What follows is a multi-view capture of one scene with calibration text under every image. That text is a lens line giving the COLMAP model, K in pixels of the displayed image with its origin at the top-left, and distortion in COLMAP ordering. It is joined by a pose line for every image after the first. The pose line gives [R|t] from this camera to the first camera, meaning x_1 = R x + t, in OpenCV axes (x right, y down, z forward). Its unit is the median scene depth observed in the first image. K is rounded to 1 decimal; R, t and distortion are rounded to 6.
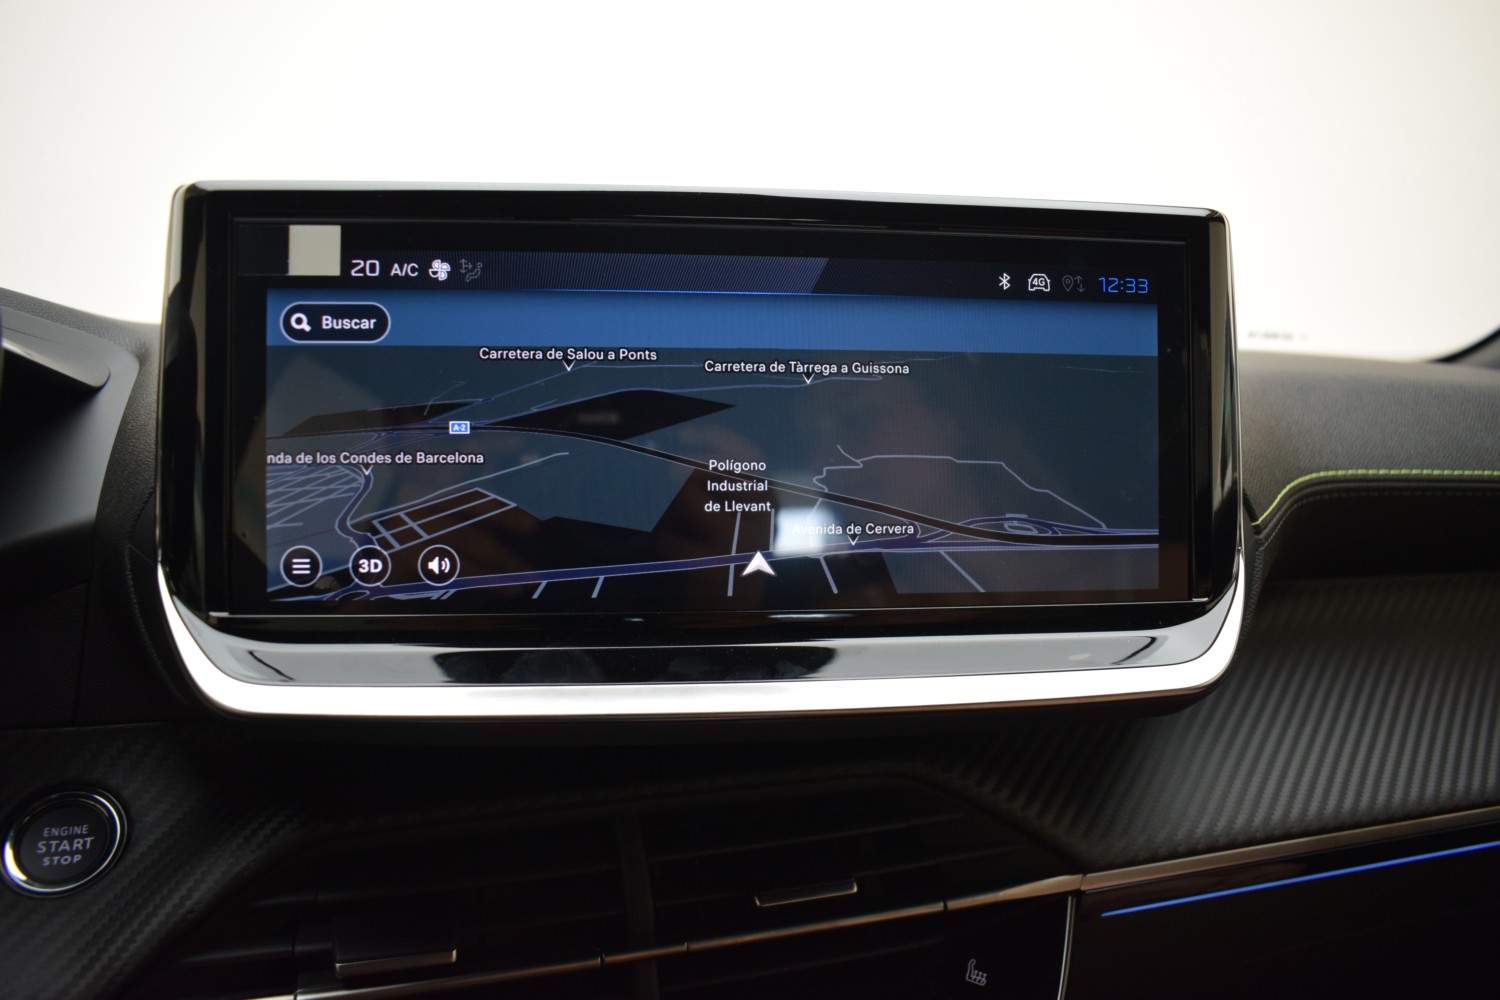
lens RADIAL K [[1203.1, 0, 756.8], [0, 1203.1, 515.7], [0, 0, 1]] dist [-0.118500, 0.002412]
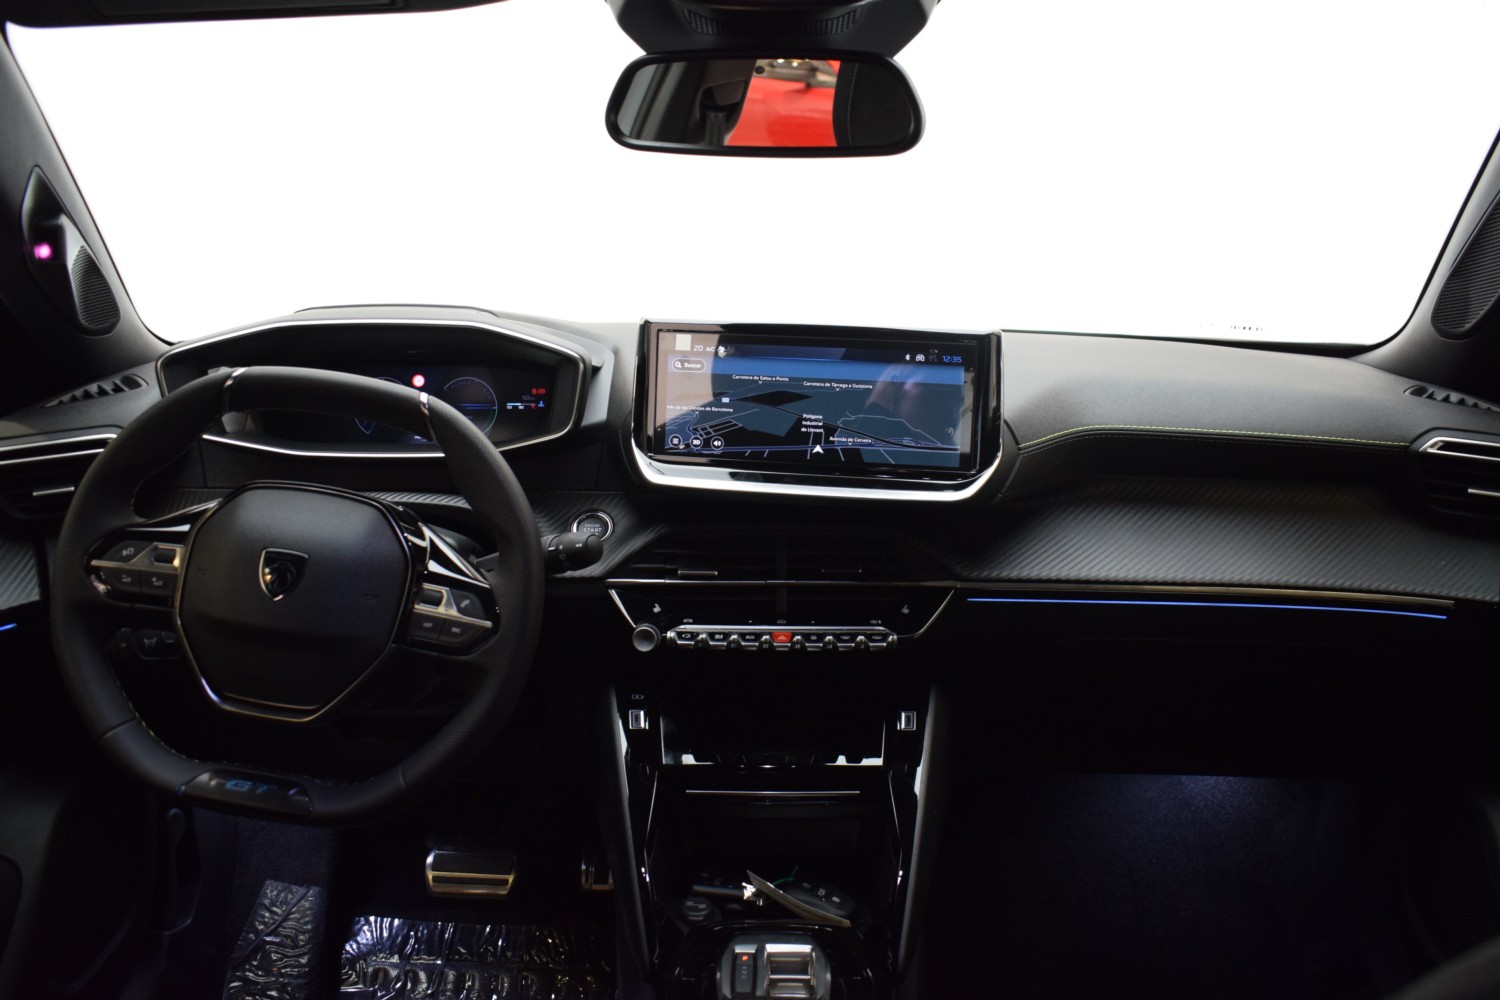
lens RADIAL K [[1203.1, 0, 738.3], [0, 1203.1, 503.2], [0, 0, 1]] dist [-0.118500, 0.002412]
pose [[0.948393, 0.076367, -0.307765, 0.778766], [-0.049668, 0.994363, 0.093682, -0.101451], [0.313184, -0.073561, 0.946839, -2.010048]]
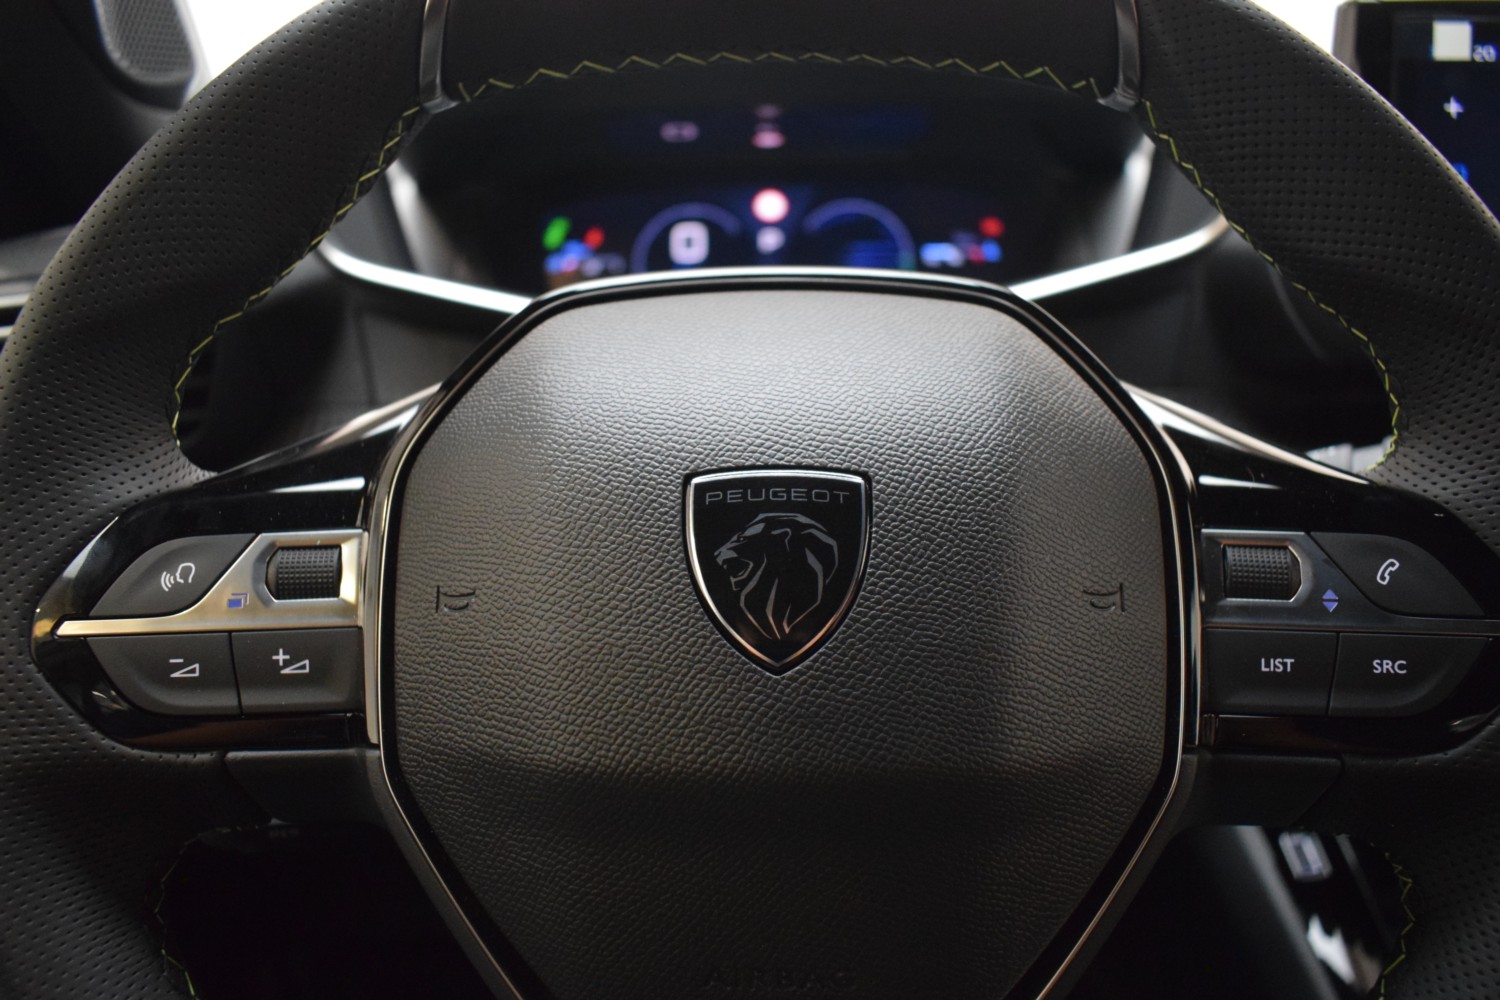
lens RADIAL K [[1203.1, 0, 753.2], [0, 1203.1, 498.5], [0, 0, 1]] dist [-0.118500, 0.002412]
pose [[0.944992, -0.060808, -0.321391, -0.671659], [0.094640, 0.991371, 0.090699, 0.226895], [0.313103, -0.116127, 0.942593, -0.608523]]
